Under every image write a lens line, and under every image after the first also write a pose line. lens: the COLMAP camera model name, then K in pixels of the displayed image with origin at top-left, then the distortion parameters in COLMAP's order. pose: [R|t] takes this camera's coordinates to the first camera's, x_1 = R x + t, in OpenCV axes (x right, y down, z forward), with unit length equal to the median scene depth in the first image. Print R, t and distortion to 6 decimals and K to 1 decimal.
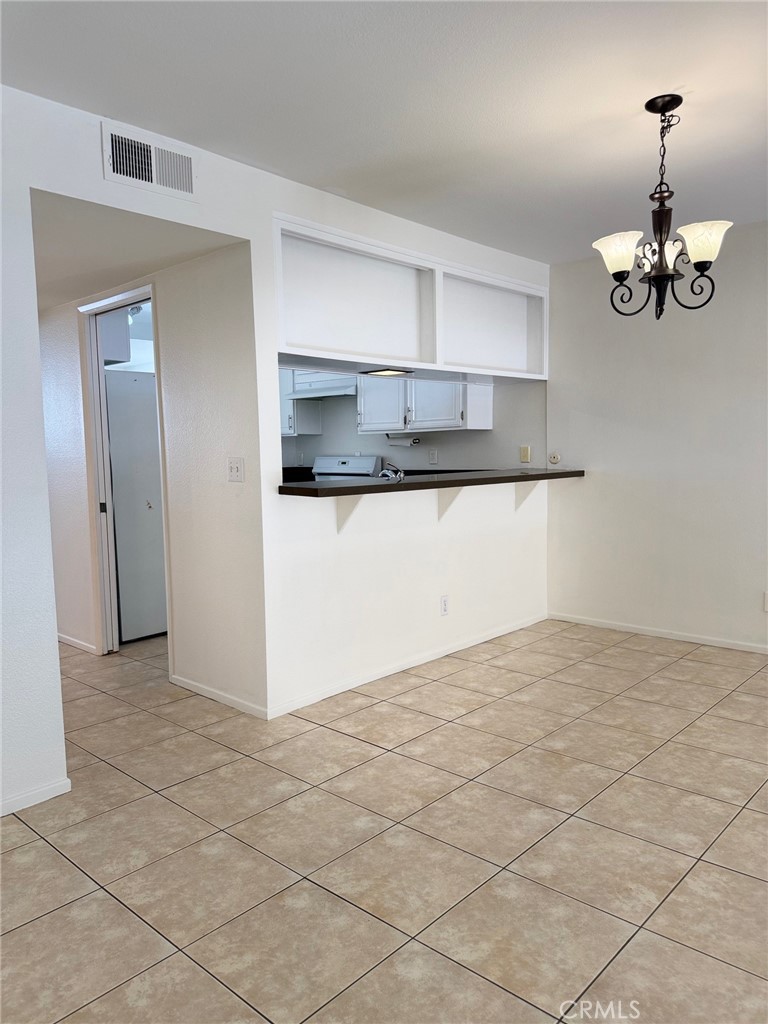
lens RADIAL K [[729.1, 0, 380.8], [0, 729.1, 518.6], [0, 0, 1]] dist [0.021230, -0.025780]
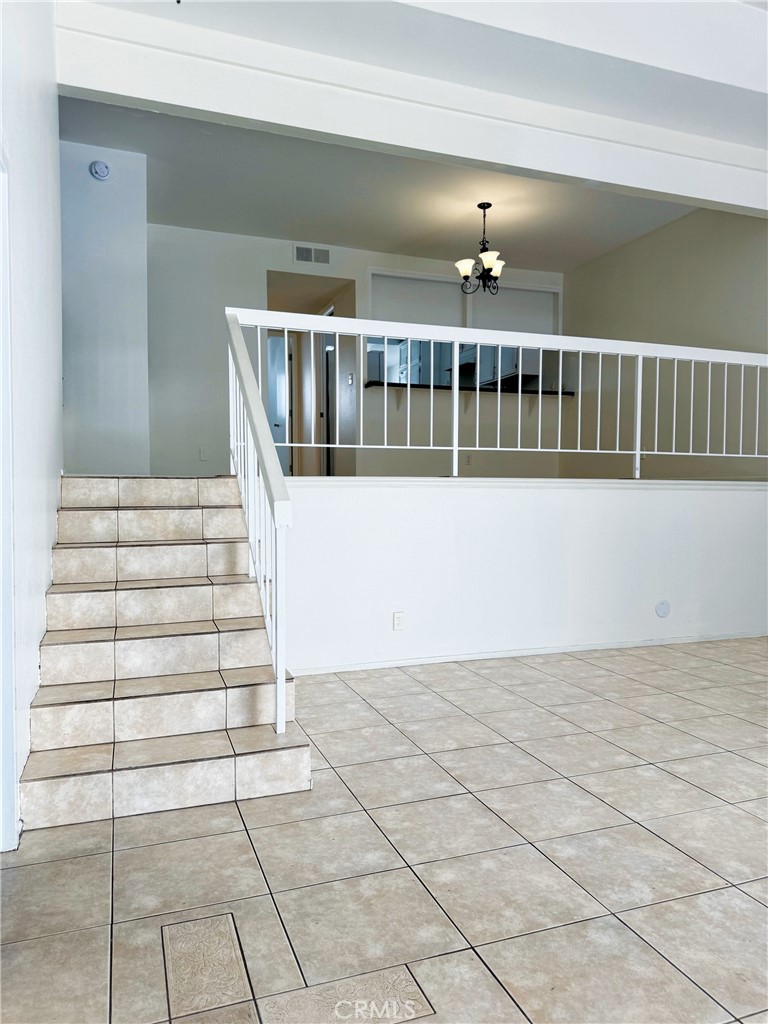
lens RADIAL K [[729.1, 0, 384.5], [0, 729.1, 512.6], [0, 0, 1]] dist [0.021230, -0.025780]
pose [[0.885082, 0.039361, -0.463767, 1.102070], [-0.065886, 0.996979, -0.041124, 0.495107], [0.460748, 0.066954, 0.885002, -1.068021]]
